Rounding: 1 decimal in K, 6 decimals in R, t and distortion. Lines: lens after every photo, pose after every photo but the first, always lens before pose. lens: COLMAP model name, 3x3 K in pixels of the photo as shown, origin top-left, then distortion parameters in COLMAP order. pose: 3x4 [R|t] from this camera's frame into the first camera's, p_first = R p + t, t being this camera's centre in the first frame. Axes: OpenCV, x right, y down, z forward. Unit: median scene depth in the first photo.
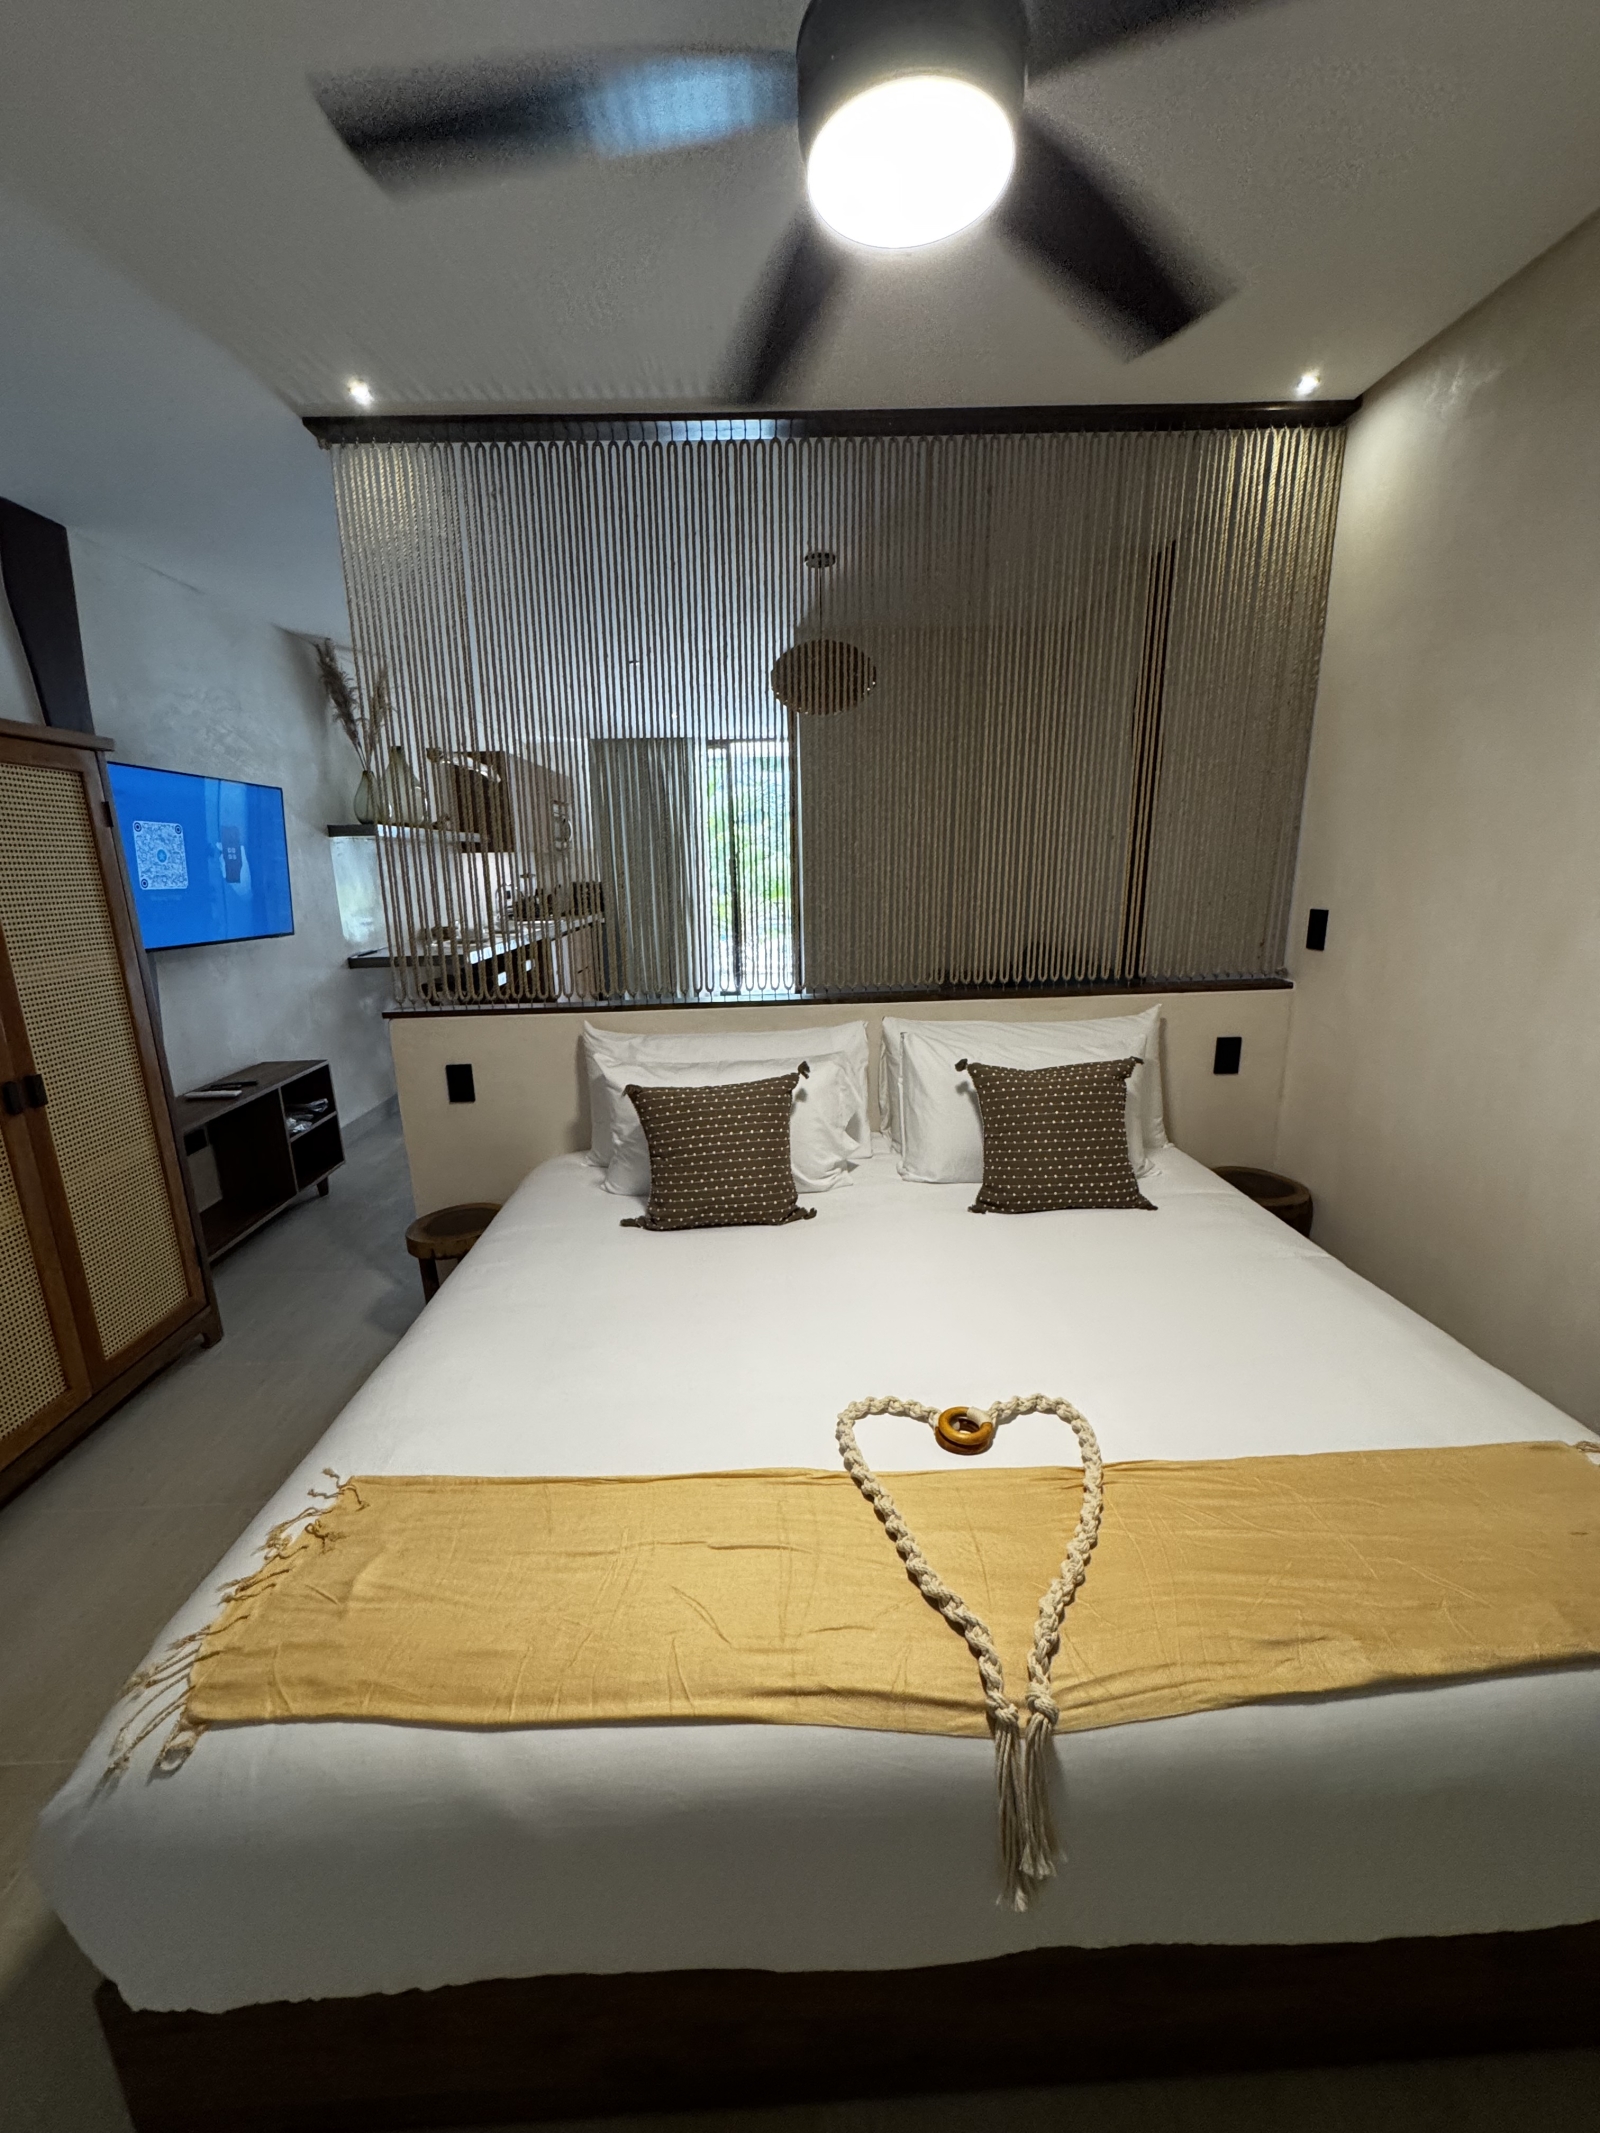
lens RADIAL K [[853.4, 0, 796.0], [0, 853.4, 1067.3], [0, 0, 1]] dist [-0.002145, 0.000085]
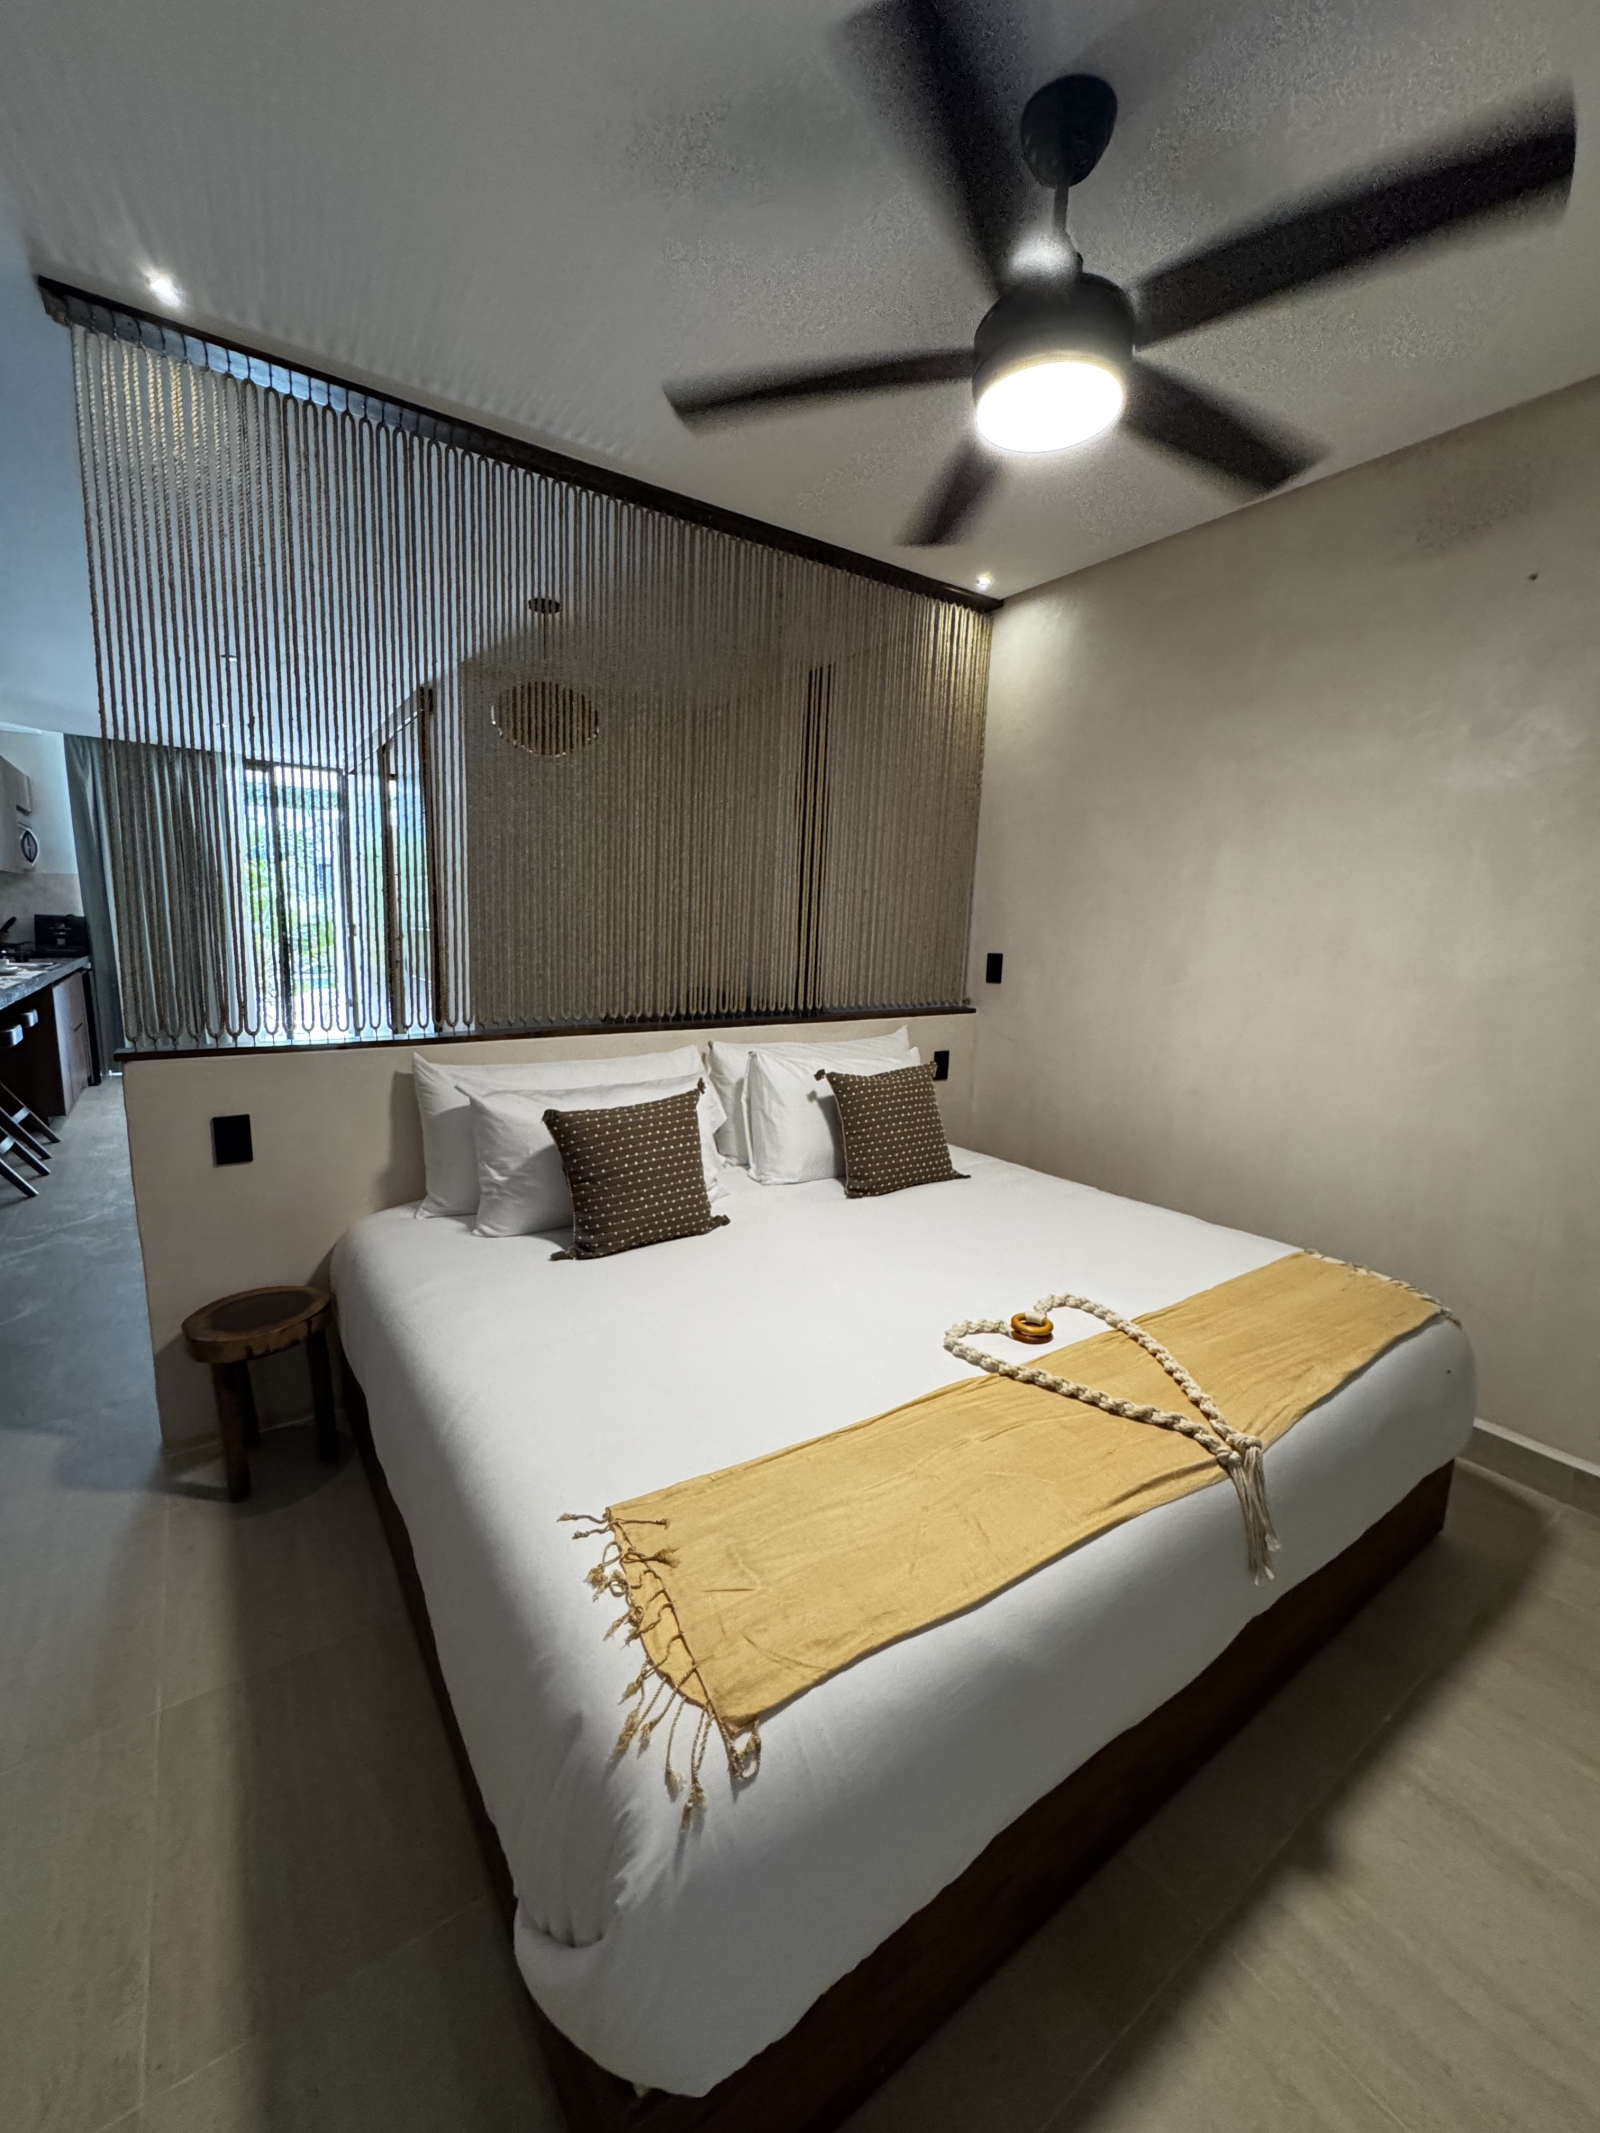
lens RADIAL K [[853.4, 0, 798.1], [0, 853.4, 1069.7], [0, 0, 1]] dist [-0.002145, 0.000085]
pose [[0.837929, -0.044865, 0.543931, -0.465826], [0.082606, 0.995559, -0.045139, 0.040619], [-0.539491, 0.082756, 0.837915, 0.049469]]
